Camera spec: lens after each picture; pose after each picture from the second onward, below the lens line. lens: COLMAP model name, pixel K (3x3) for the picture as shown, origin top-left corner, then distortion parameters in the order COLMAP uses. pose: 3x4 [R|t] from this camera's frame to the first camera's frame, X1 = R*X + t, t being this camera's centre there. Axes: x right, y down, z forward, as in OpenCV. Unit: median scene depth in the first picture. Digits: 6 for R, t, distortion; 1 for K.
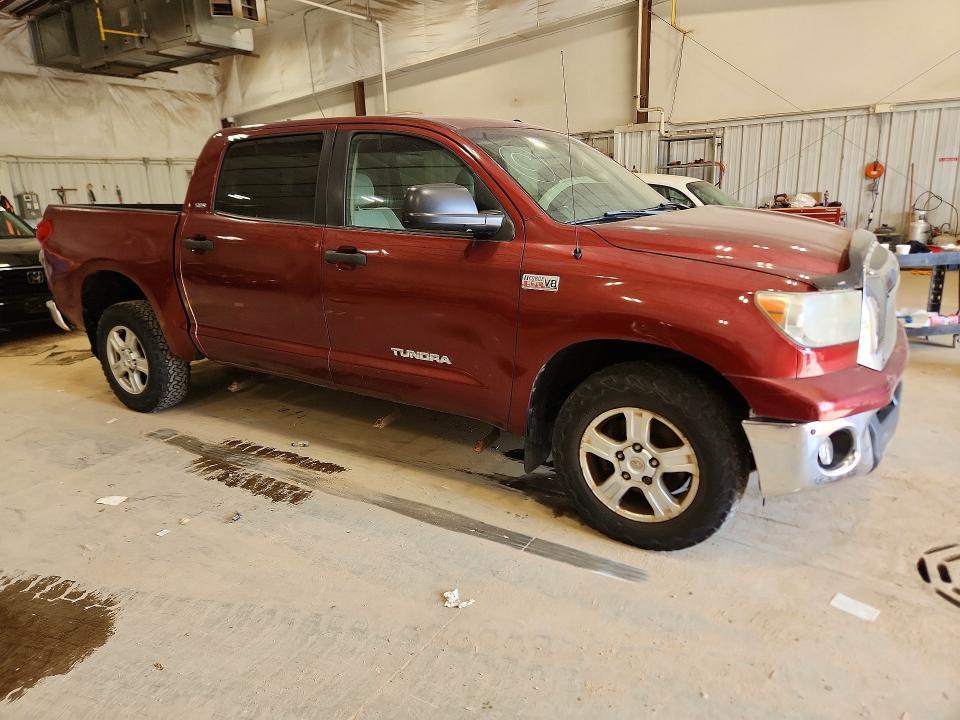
lens RADIAL K [[644.6, 0, 477.1], [0, 644.6, 359.5], [0, 0, 1]] dist [0.044909, -0.039963]
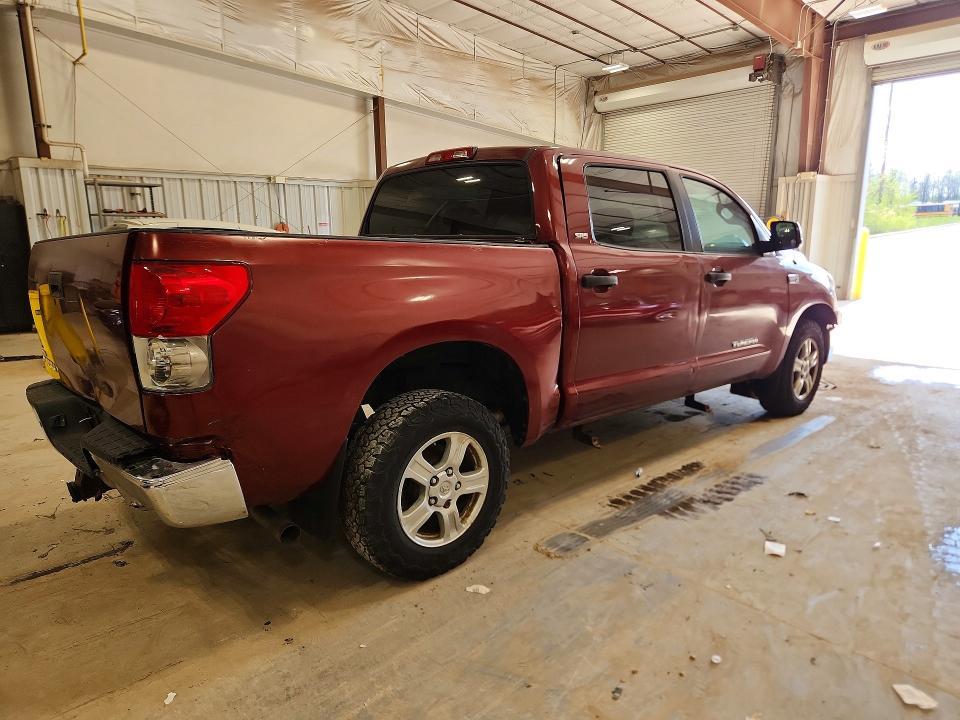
lens RADIAL K [[662.2, 0, 480.0], [0, 662.2, 360.0], [0, 0, 1]] dist [0.045585, -0.003014]
pose [[0.250290, -0.151934, 0.956175, -1.181354], [0.245347, 0.965326, 0.089166, -0.173777], [-0.936568, 0.212277, 0.278888, 0.829451]]
